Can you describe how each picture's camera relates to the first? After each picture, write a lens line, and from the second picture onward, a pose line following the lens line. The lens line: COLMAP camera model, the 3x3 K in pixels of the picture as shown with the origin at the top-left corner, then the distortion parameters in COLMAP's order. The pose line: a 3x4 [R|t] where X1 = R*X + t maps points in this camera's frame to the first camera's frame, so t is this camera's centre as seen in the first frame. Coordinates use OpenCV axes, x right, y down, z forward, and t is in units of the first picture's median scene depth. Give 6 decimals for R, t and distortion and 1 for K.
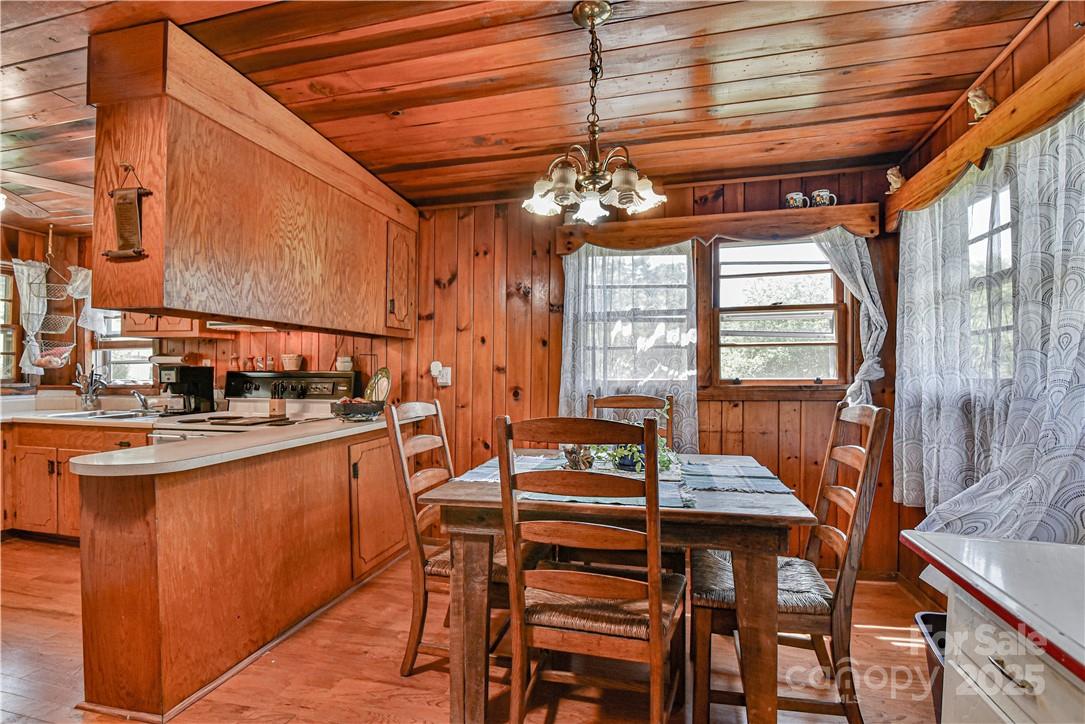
lens RADIAL K [[495.5, 0, 572.6], [0, 495.5, 367.8], [0, 0, 1]] dist [-0.021617, 0.001111]
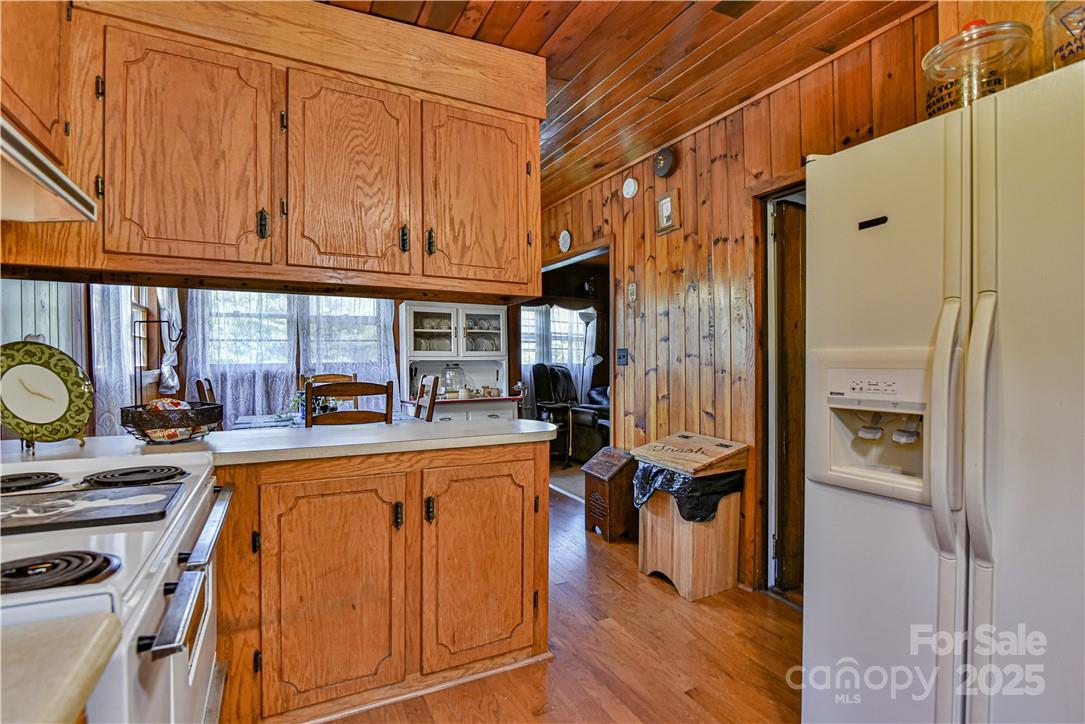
lens RADIAL K [[495.5, 0, 542.2], [0, 495.5, 367.9], [0, 0, 1]] dist [-0.021617, 0.001111]
pose [[-0.615582, -0.003959, 0.788063, -0.975162], [-0.001251, 0.999991, 0.004047, 0.019769], [-0.788072, 0.001505, -0.615582, 0.867349]]
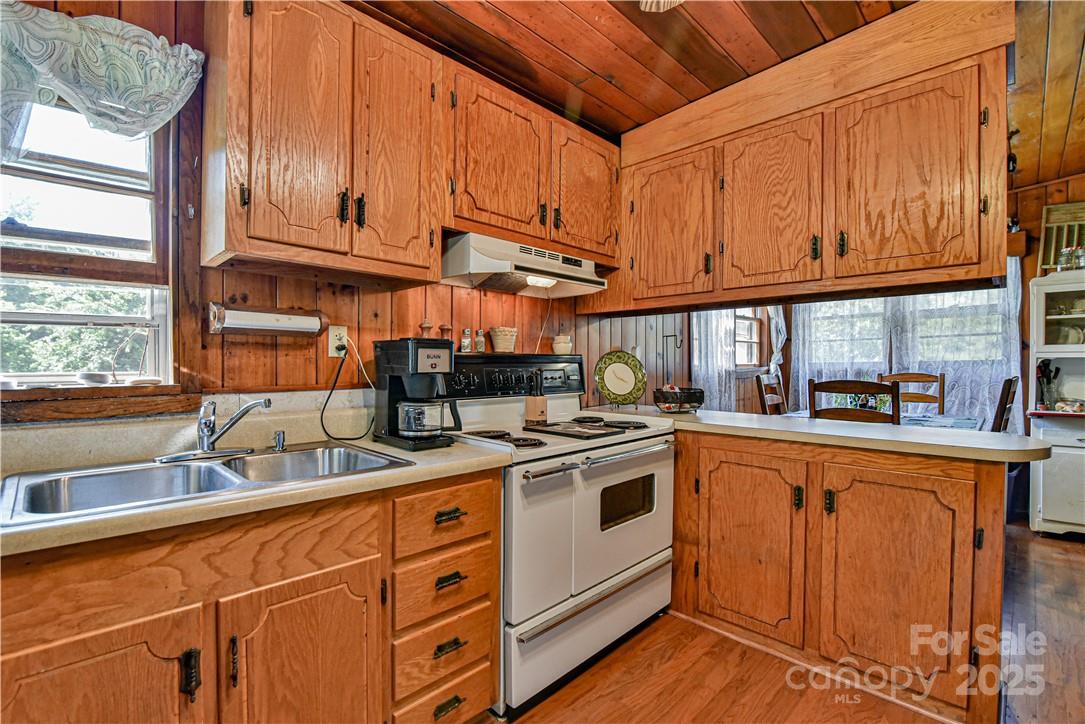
lens RADIAL K [[495.5, 0, 542.2], [0, 495.5, 367.5], [0, 0, 1]] dist [-0.021617, 0.001111]
pose [[0.551925, -0.007118, 0.833863, -1.113719], [-0.003143, 0.999939, 0.010615, 0.018125], [-0.833888, -0.008479, 0.551869, 0.616723]]
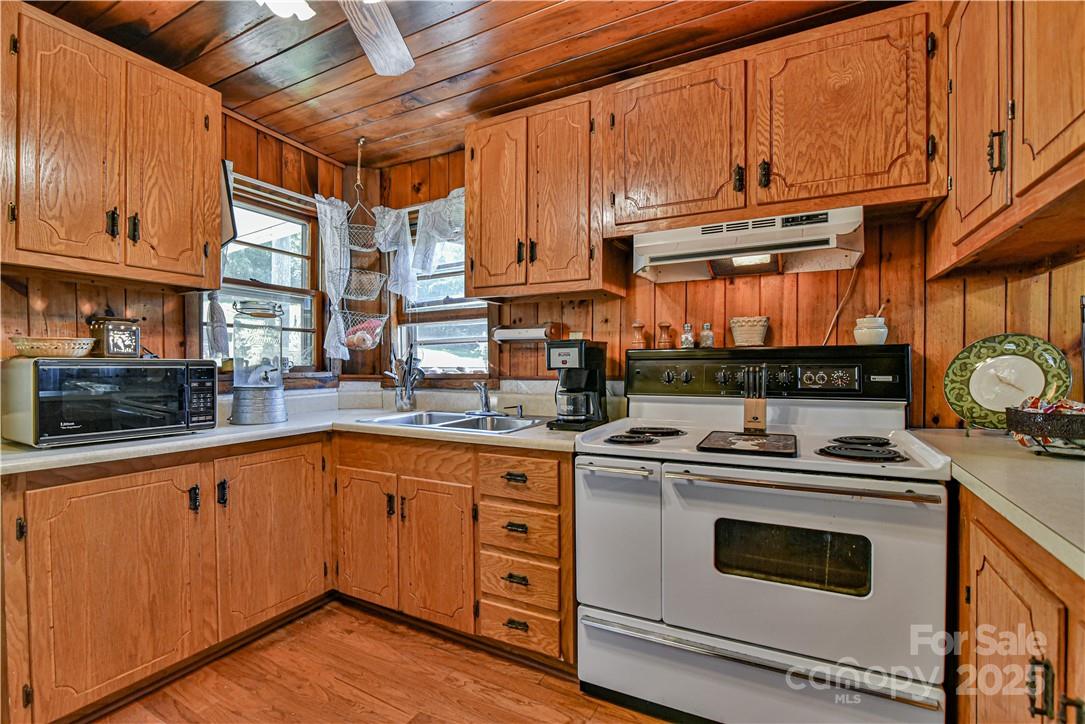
lens RADIAL K [[495.5, 0, 543.5], [0, 495.5, 365.5], [0, 0, 1]] dist [-0.021617, 0.001111]
pose [[0.957865, -0.006485, -0.287145, -0.650786], [0.009048, 0.999930, 0.007602, 0.020990], [0.287075, -0.009880, 0.957857, 0.413083]]
